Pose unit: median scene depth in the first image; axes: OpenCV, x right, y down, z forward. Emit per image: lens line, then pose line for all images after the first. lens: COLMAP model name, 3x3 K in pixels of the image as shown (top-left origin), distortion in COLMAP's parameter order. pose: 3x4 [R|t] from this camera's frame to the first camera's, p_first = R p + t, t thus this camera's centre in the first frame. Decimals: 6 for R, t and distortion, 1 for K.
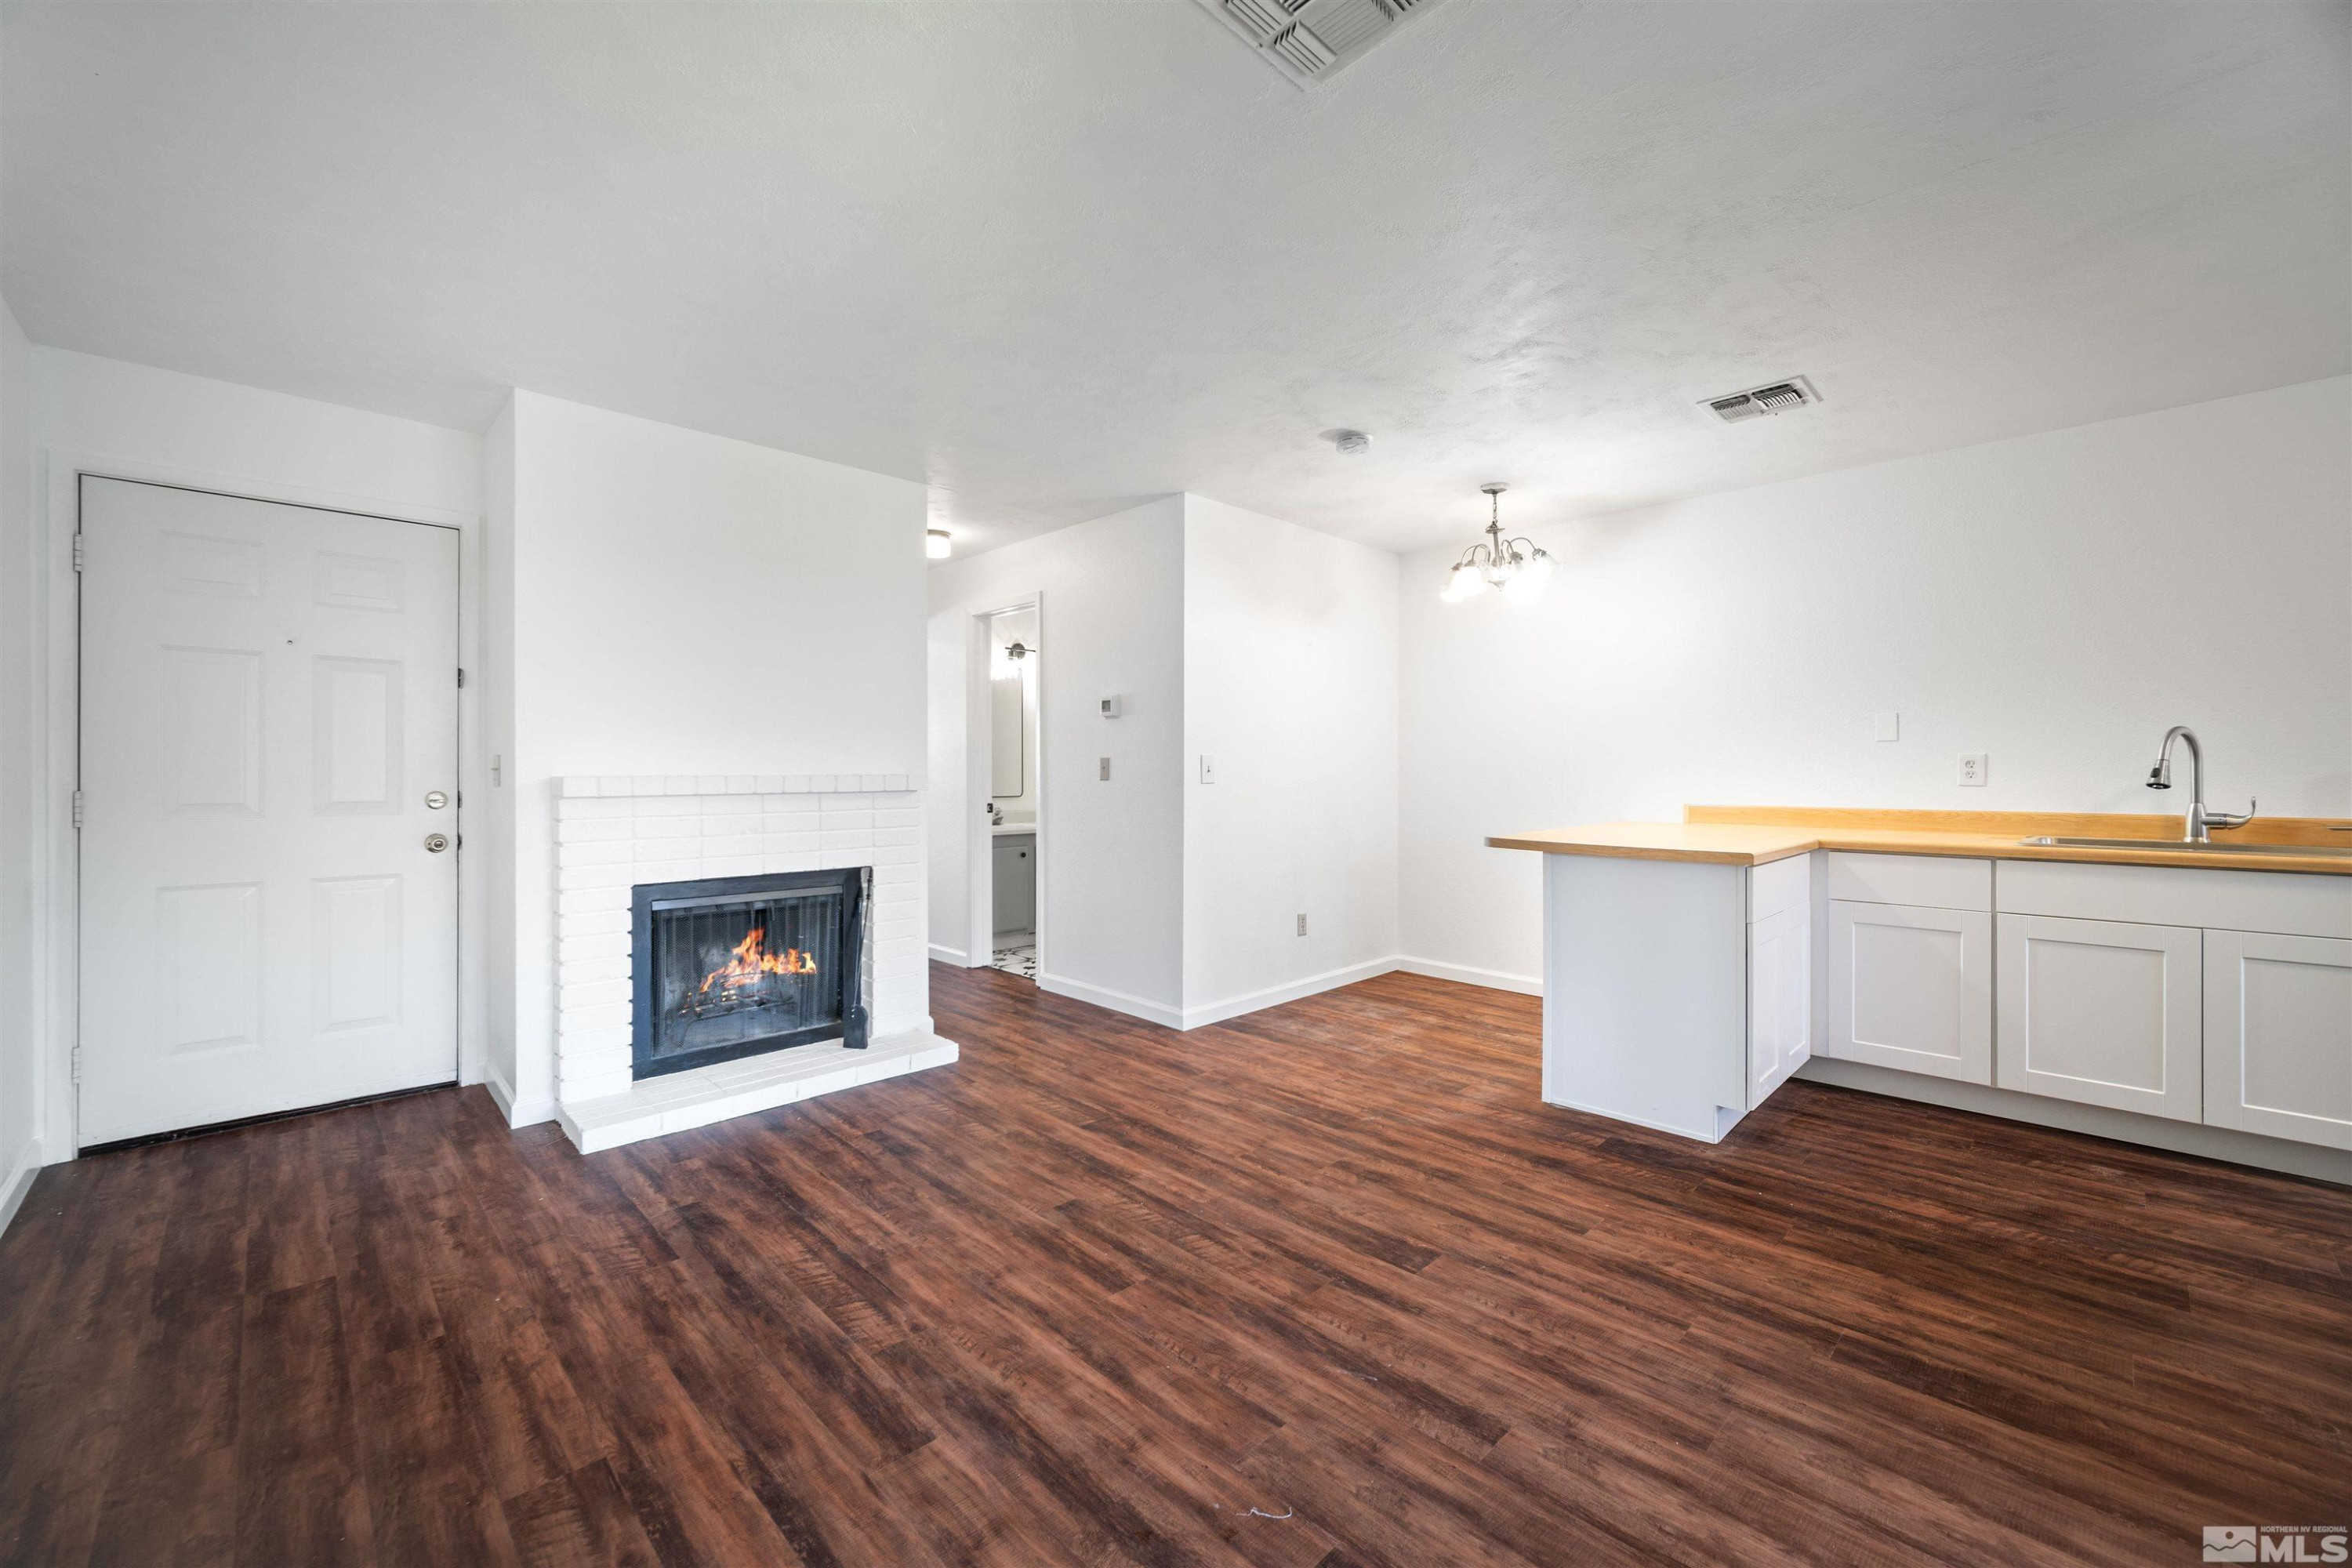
lens RADIAL K [[932.4, 0, 1160.7], [0, 932.4, 777.2], [0, 0, 1]] dist [-0.002359, 0.000695]
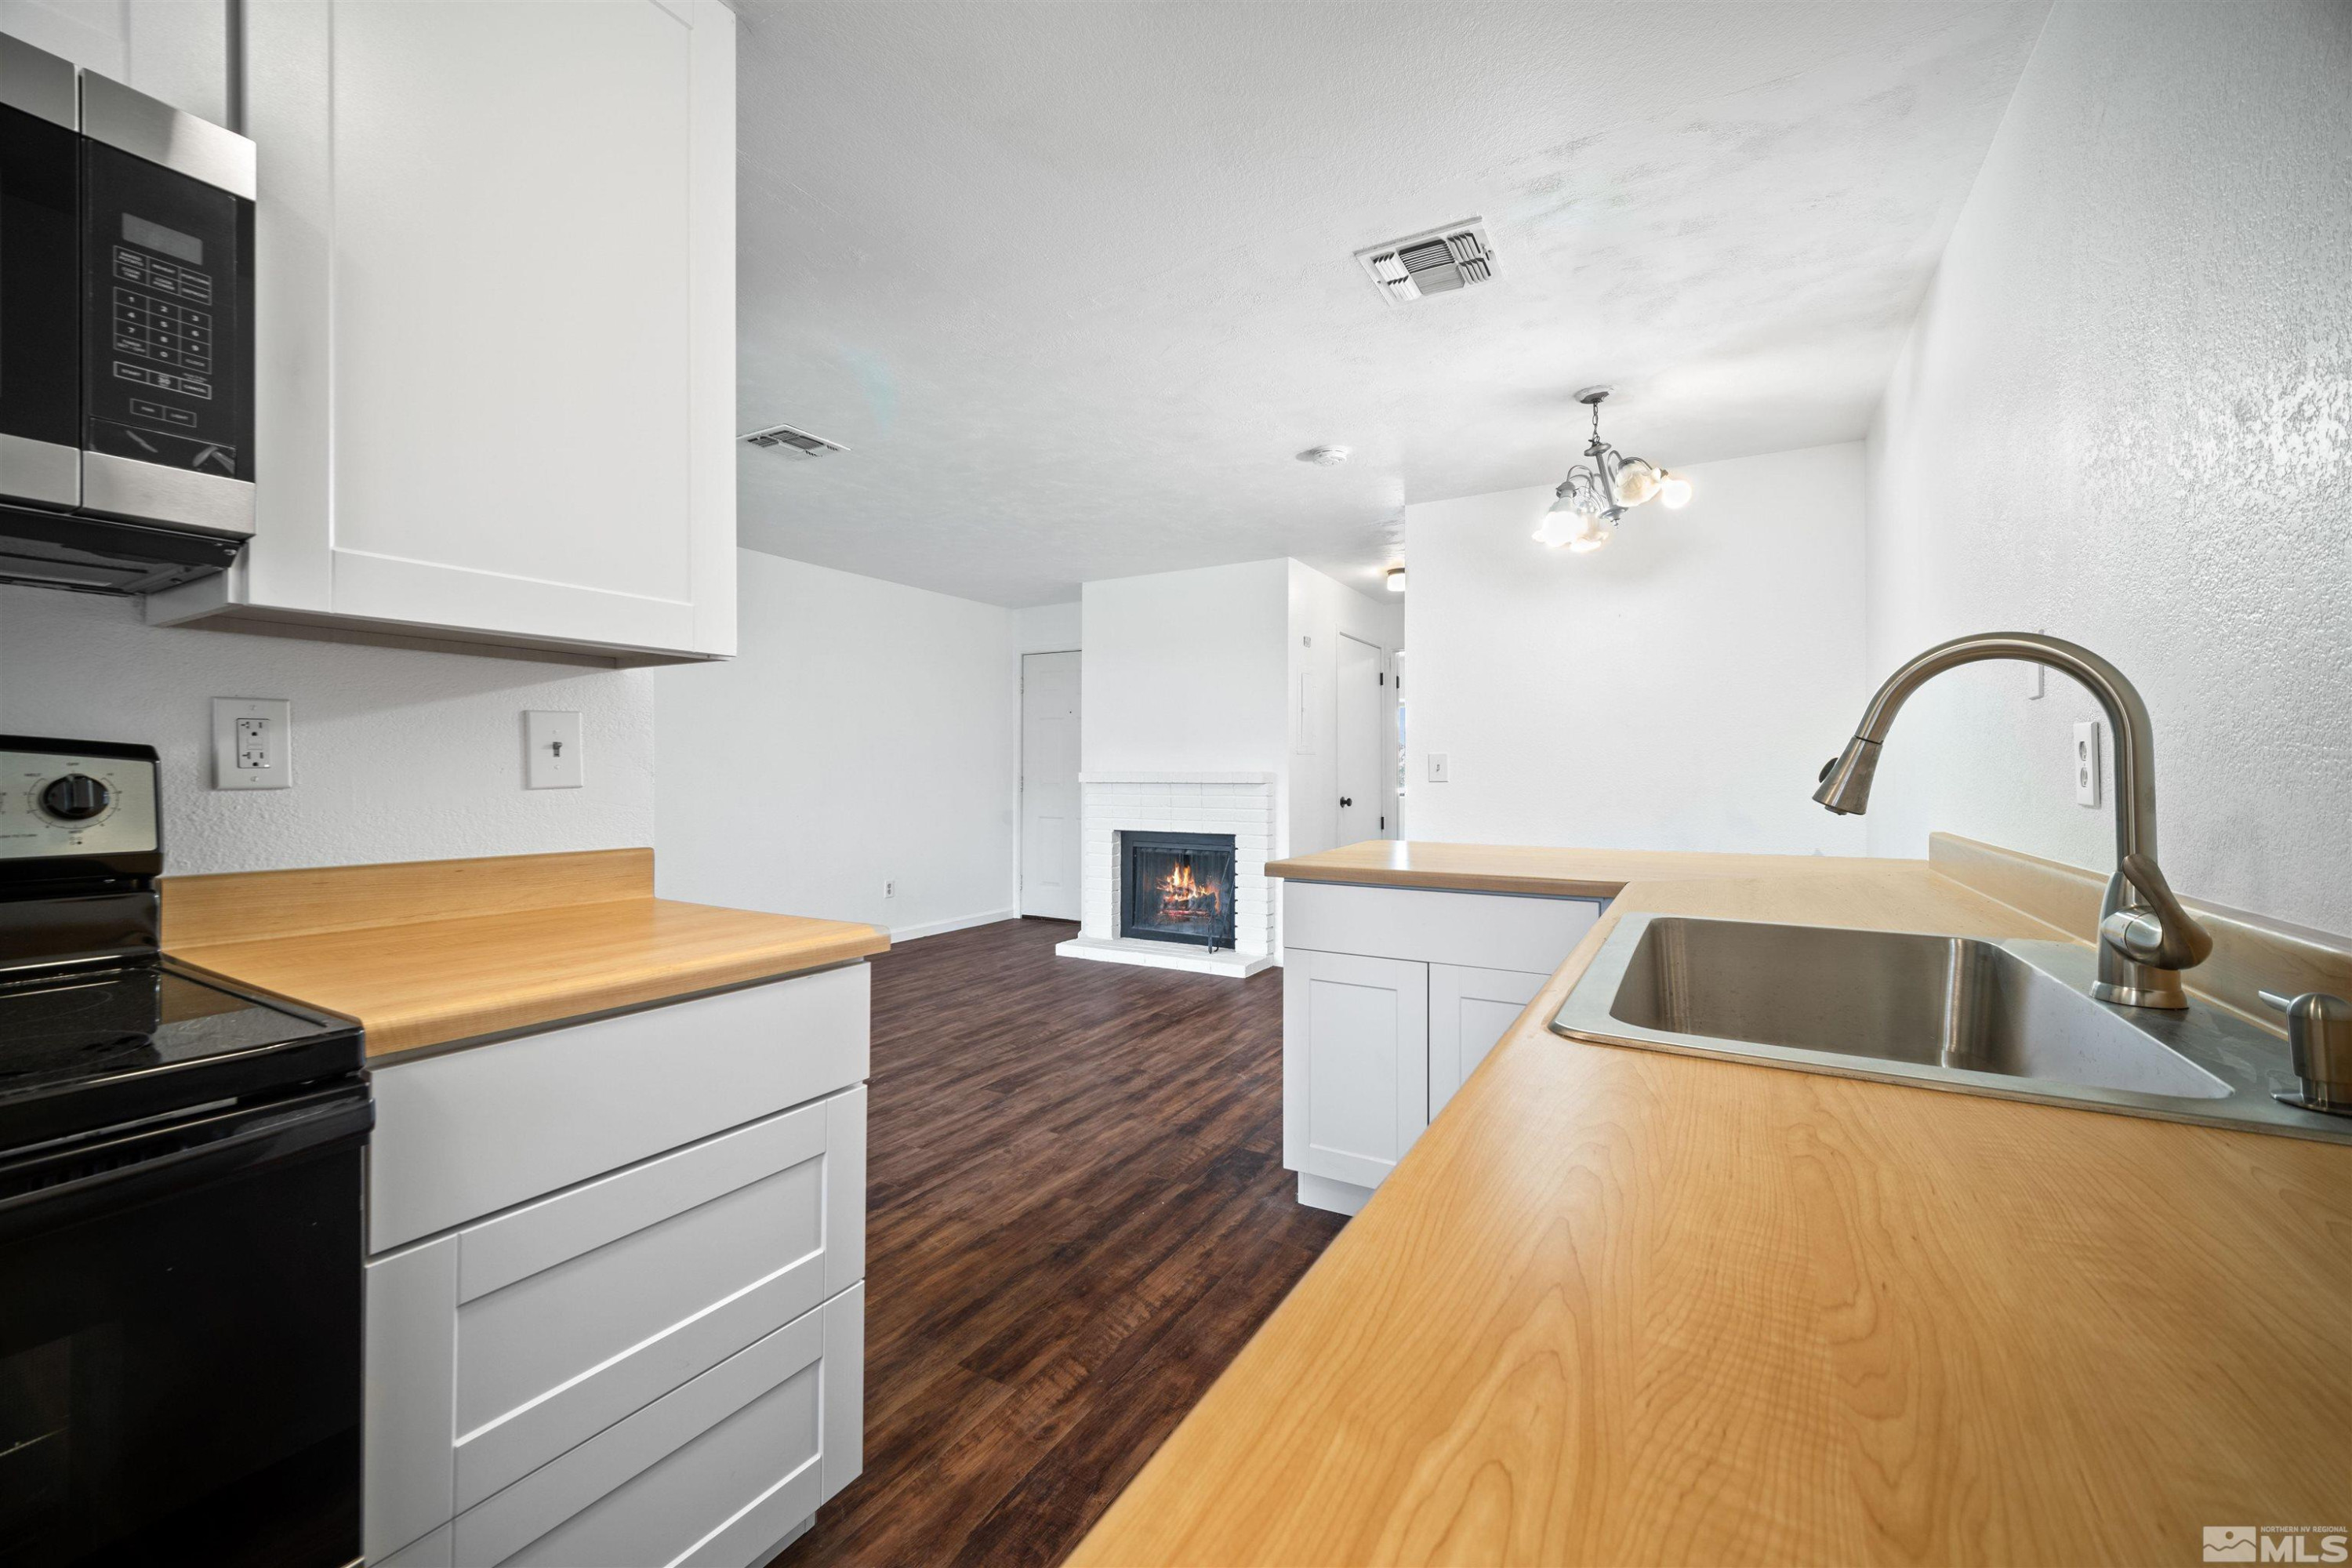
lens RADIAL K [[932.4, 0, 1162.8], [0, 932.4, 769.8], [0, 0, 1]] dist [-0.002359, 0.000695]
pose [[0.272527, 0.000690, -0.962148, 1.636059], [-0.010299, 0.999945, -0.002200, -0.000809], [0.962093, 0.010509, 0.272519, 0.759516]]
